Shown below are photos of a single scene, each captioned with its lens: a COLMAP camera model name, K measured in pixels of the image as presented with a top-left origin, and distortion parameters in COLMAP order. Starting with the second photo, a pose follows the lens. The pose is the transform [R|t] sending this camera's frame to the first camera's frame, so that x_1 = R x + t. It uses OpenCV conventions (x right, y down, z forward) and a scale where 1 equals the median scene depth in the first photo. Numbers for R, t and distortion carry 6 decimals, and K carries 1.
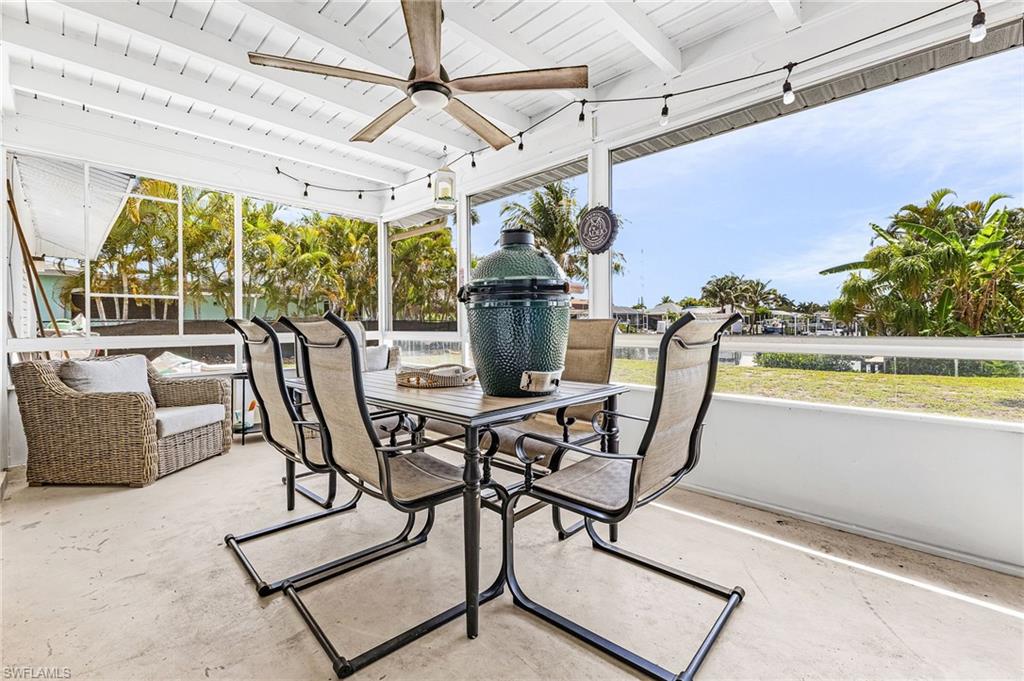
lens RADIAL K [[448.5, 0, 516.4], [0, 448.5, 332.4], [0, 0, 1]] dist [0.002069, -0.000889]
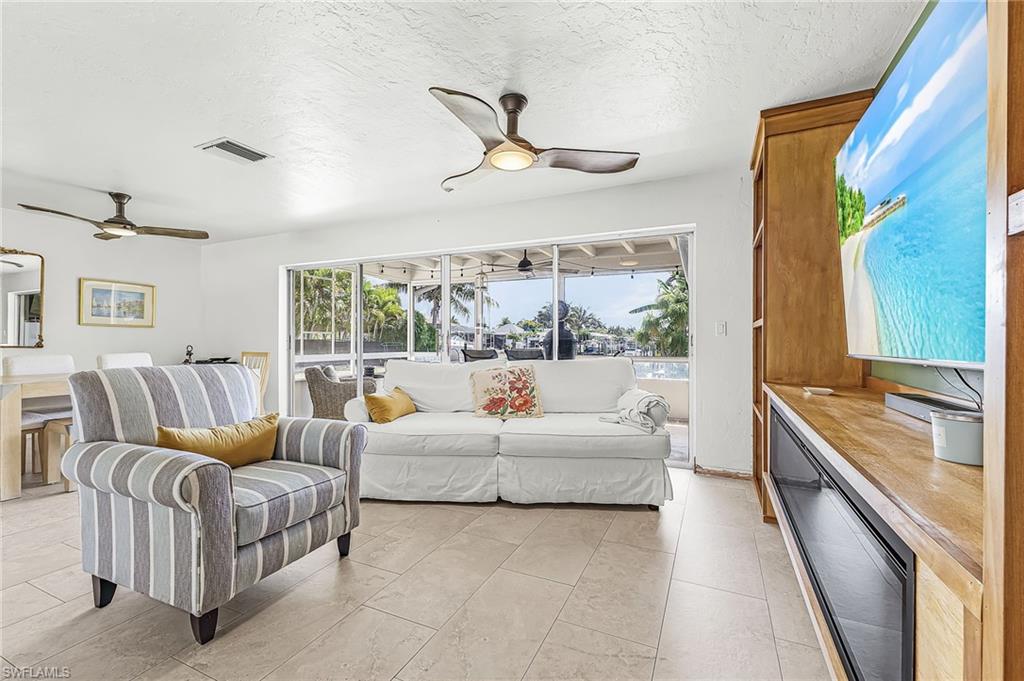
lens RADIAL K [[448.5, 0, 506.8], [0, 448.5, 340.4], [0, 0, 1]] dist [0.002069, -0.000889]
pose [[0.943651, 0.011259, 0.330752, -0.178560], [-0.003813, 0.999725, -0.023153, -0.001485], [-0.330921, 0.020587, 0.943434, -0.239175]]
